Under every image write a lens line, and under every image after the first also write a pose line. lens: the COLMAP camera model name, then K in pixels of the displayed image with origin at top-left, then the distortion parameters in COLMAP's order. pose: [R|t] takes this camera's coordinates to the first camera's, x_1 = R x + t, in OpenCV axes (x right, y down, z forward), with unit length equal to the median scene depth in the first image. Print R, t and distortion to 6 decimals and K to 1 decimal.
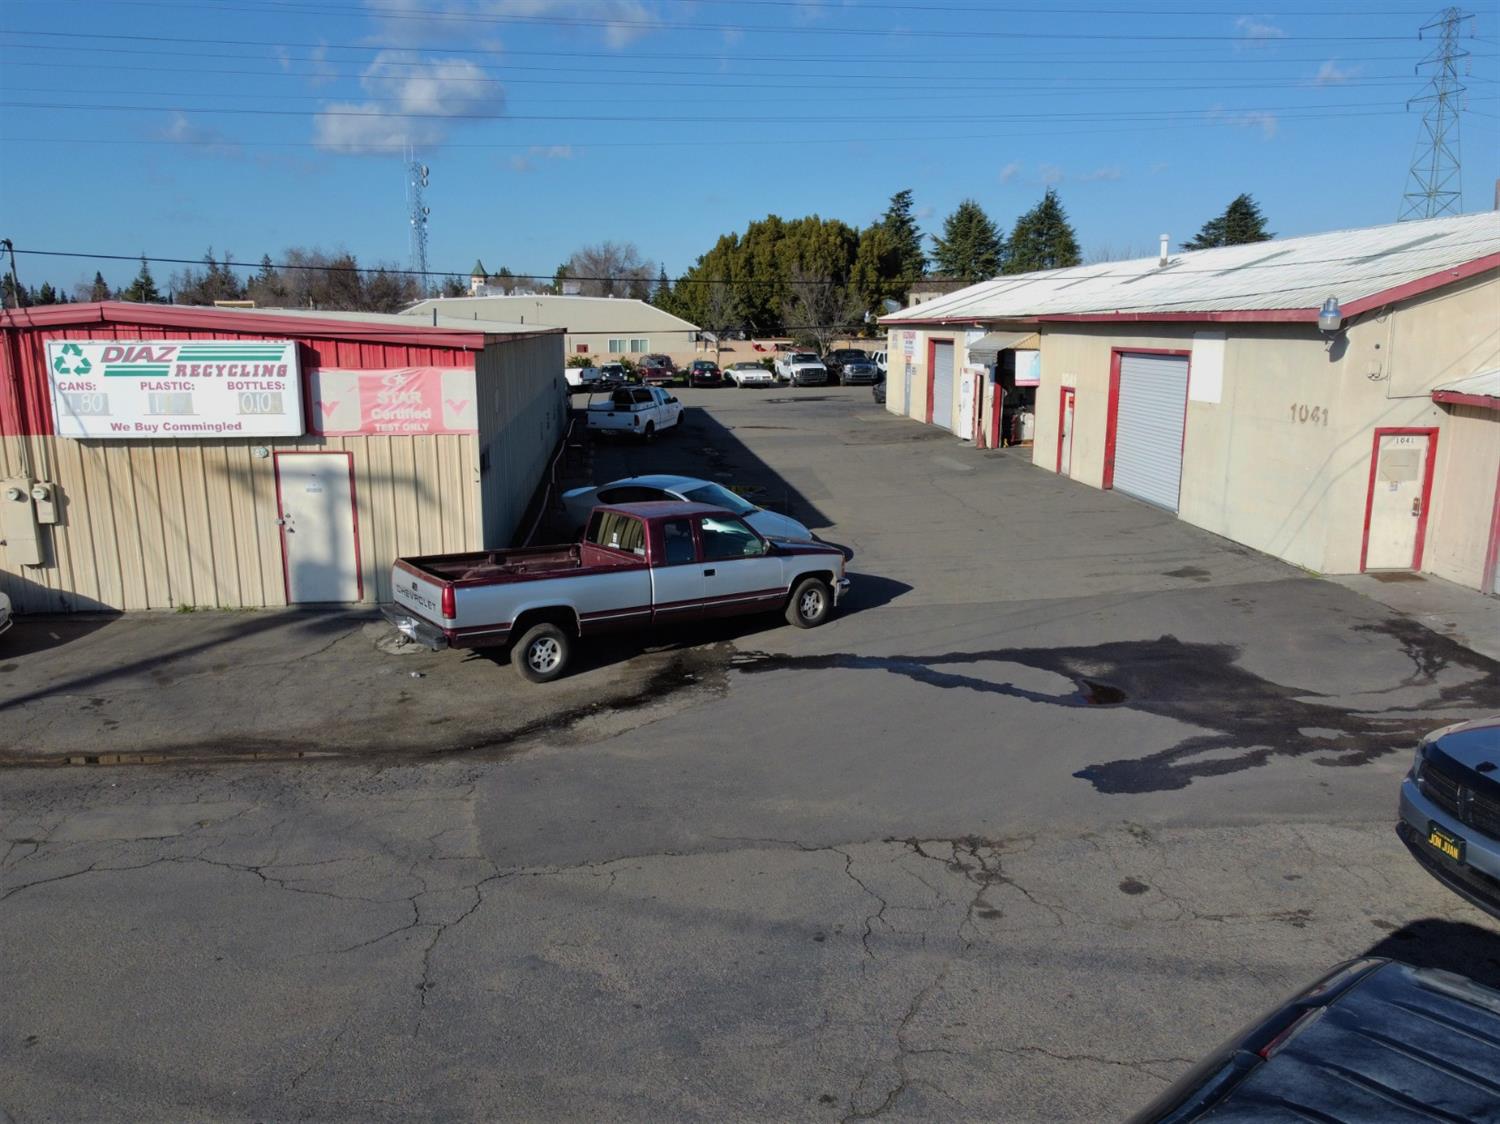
lens RADIAL K [[1131.5, 0, 746.3], [0, 1131.5, 565.3], [0, 0, 1]] dist [0.000967, -0.017533]
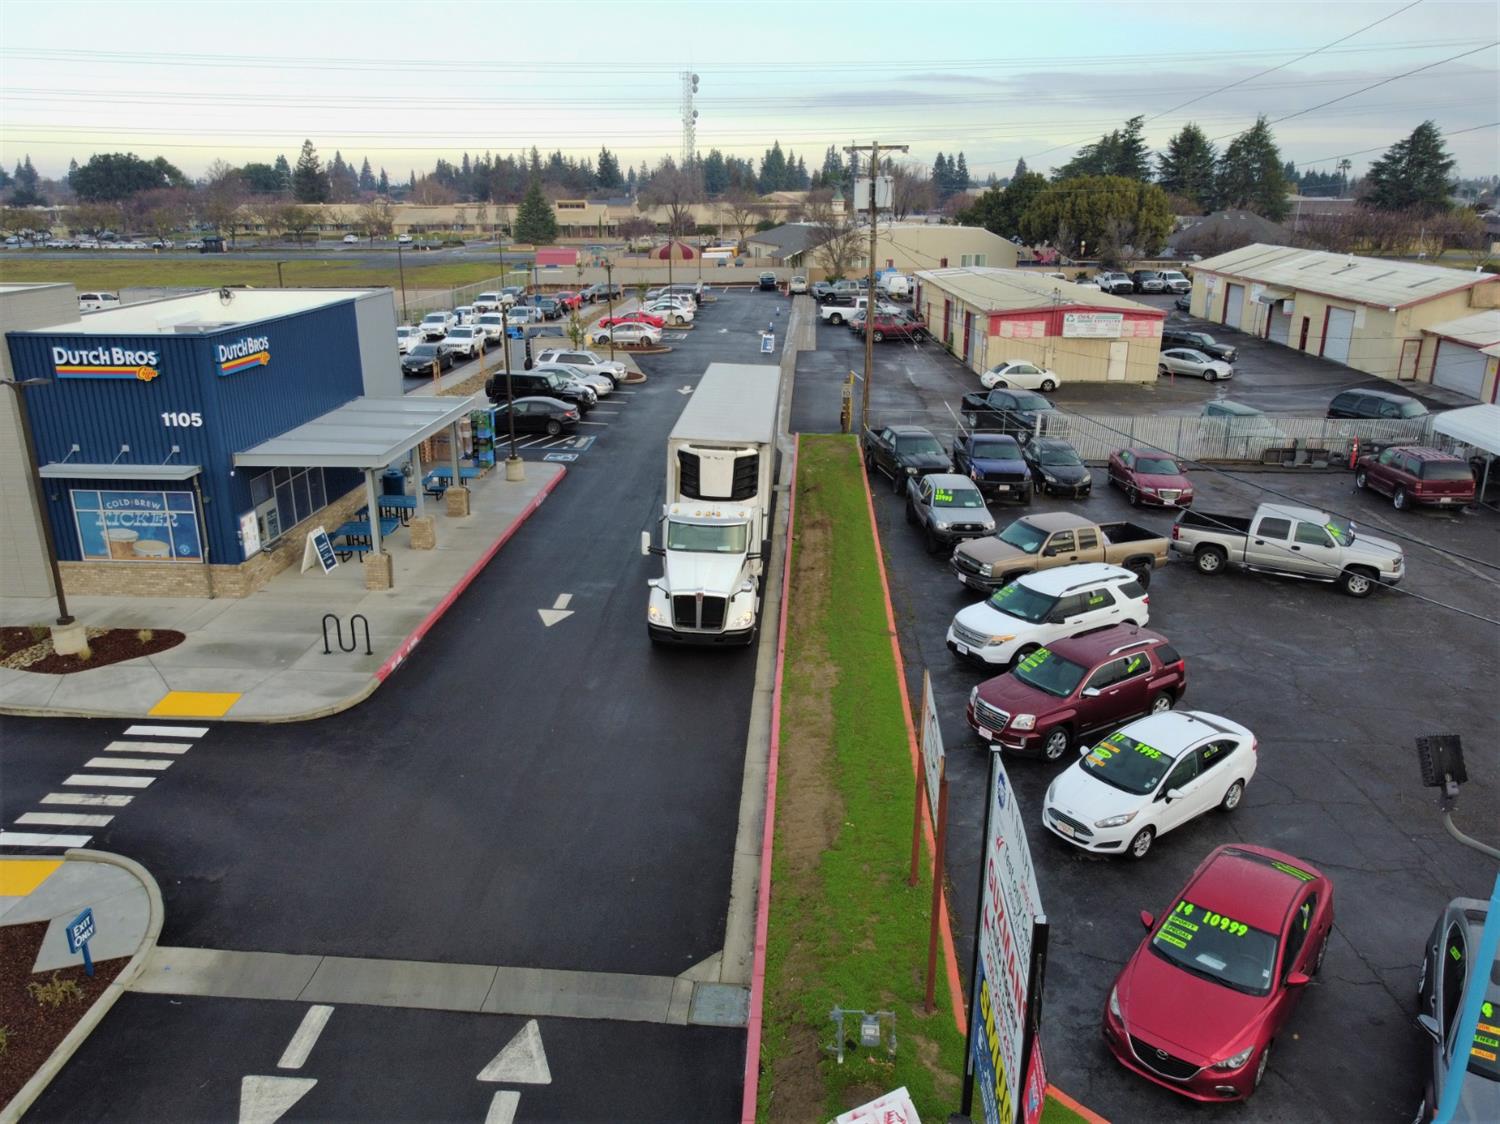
lens RADIAL K [[1131.5, 0, 748.1], [0, 1131.5, 560.1], [0, 0, 1]] dist [0.000967, -0.017533]
pose [[0.992444, 0.037964, -0.116673, -0.198090], [-0.025216, 0.993737, 0.108863, 0.044014], [0.120075, -0.105099, 0.987186, -0.528102]]
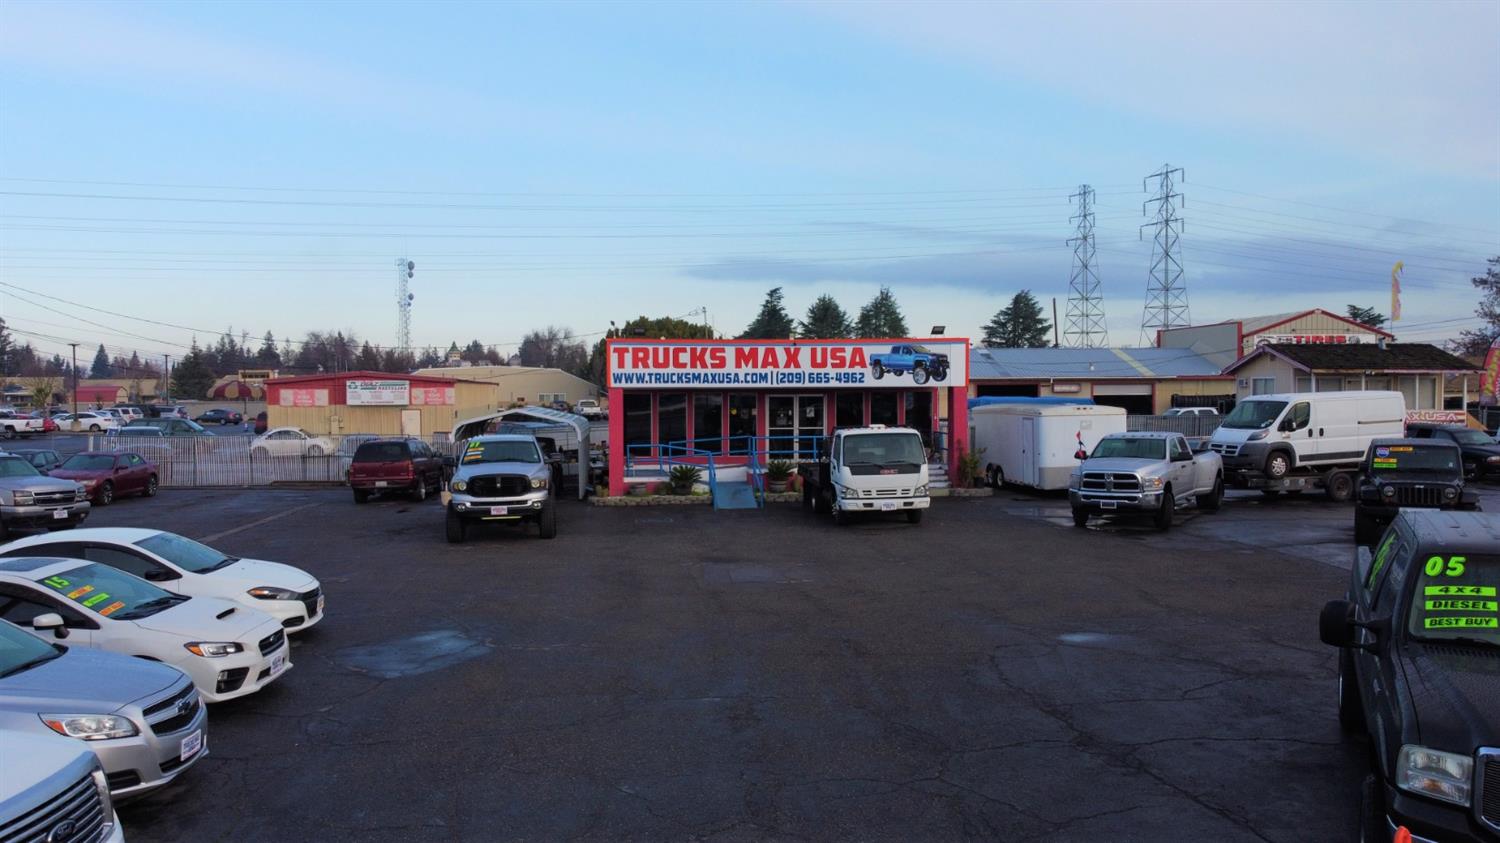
lens RADIAL K [[1126.7, 0, 741.8], [0, 1126.7, 419.3], [0, 0, 1]] dist [0.009632, -0.012508]
pose [[0.999661, -0.004706, 0.025617, 0.106565], [0.009320, 0.983045, -0.183127, 0.107156], [-0.024320, 0.183303, 0.982755, -0.462229]]
